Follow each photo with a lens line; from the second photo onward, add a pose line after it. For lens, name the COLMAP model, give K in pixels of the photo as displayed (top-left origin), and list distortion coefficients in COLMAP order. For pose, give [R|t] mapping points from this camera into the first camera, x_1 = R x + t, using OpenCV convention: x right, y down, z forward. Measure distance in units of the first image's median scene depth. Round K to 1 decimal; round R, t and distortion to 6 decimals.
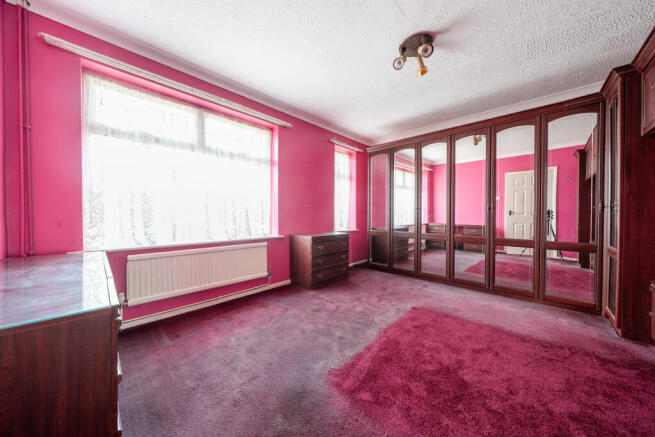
lens RADIAL K [[226.0, 0, 329.3], [0, 226.0, 211.9], [0, 0, 1]] dist [0.000305, -0.000001]
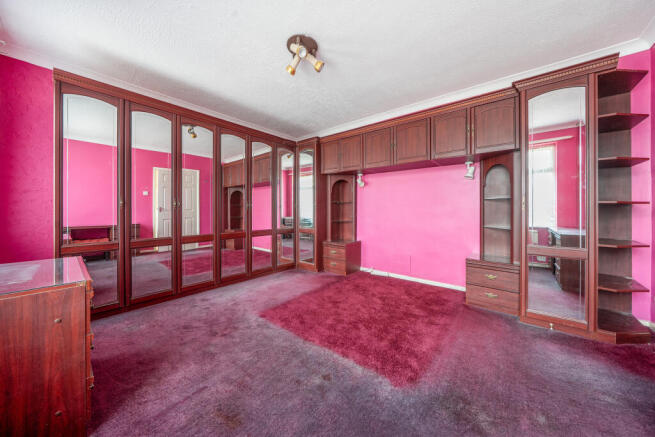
lens RADIAL K [[226.0, 0, 329.3], [0, 226.0, 211.9], [0, 0, 1]] dist [0.000305, -0.000001]
pose [[-0.066120, -0.007923, 0.997780, -0.496506], [-0.004373, 0.999961, 0.007651, 0.013287], [-0.997802, -0.003857, -0.066152, 0.772151]]
